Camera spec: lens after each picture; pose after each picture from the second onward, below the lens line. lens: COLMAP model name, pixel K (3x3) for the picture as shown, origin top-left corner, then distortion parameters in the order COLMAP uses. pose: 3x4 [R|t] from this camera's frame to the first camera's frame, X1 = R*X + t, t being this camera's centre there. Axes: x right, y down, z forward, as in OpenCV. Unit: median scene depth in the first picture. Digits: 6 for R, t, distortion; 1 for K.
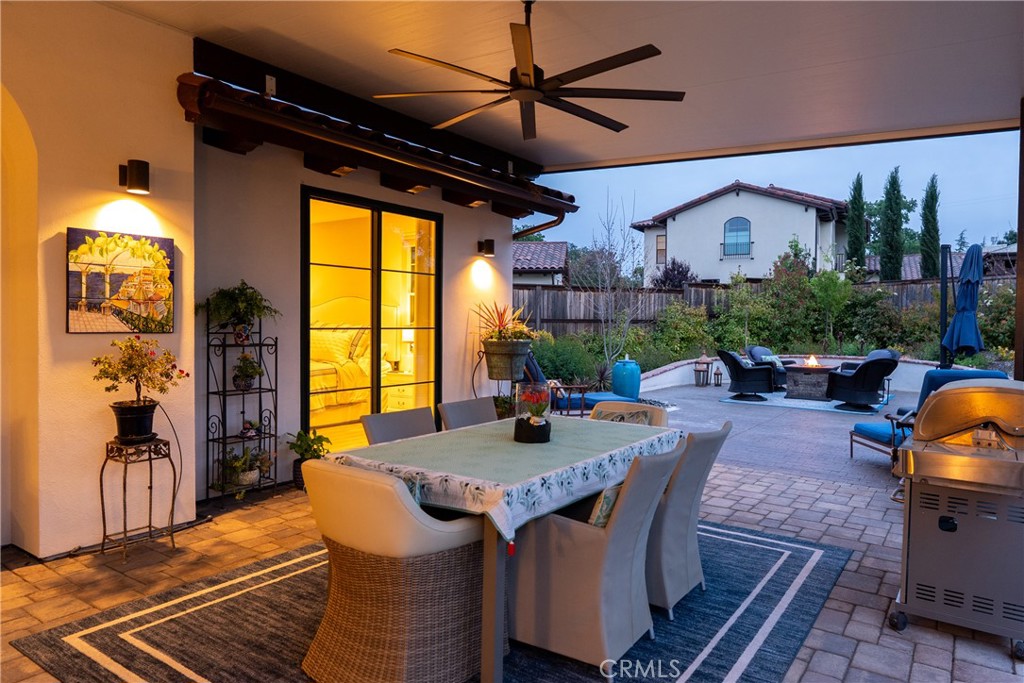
lens RADIAL K [[679.1, 0, 510.2], [0, 679.1, 340.1], [0, 0, 1]] dist [-0.001881, -0.001700]
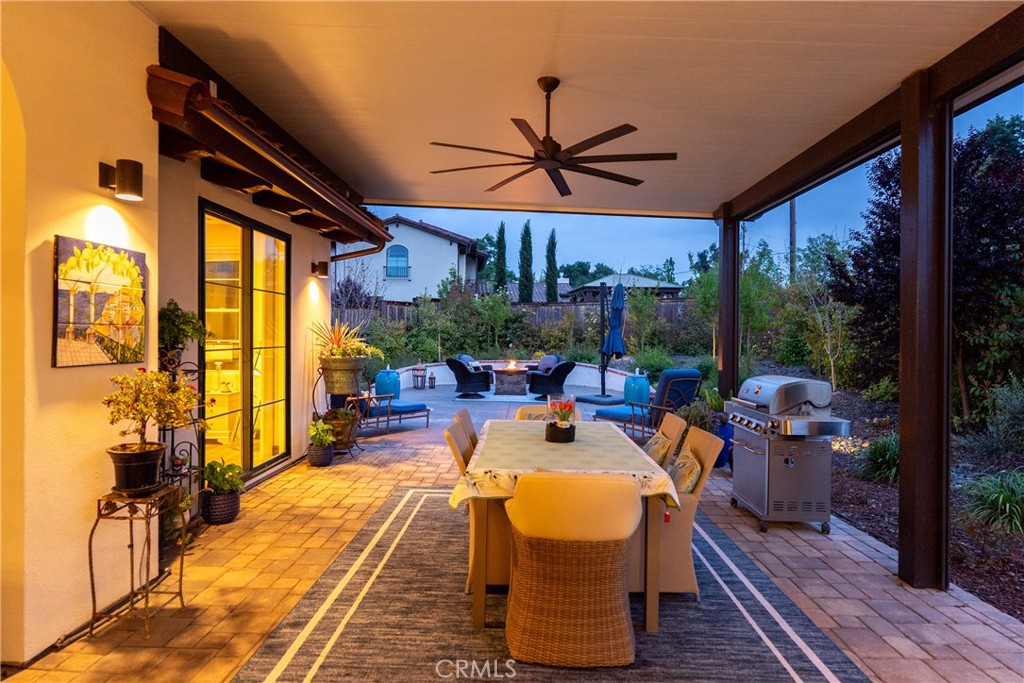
lens RADIAL K [[601.1, 0, 514.5], [0, 601.1, 338.9], [0, 0, 1]] dist [-0.006436, 0.002870]
pose [[0.823692, -0.008740, 0.566970, -0.574667], [0.016363, 0.999831, -0.008361, -0.027747], [-0.566801, 0.016164, 0.823696, 0.111643]]
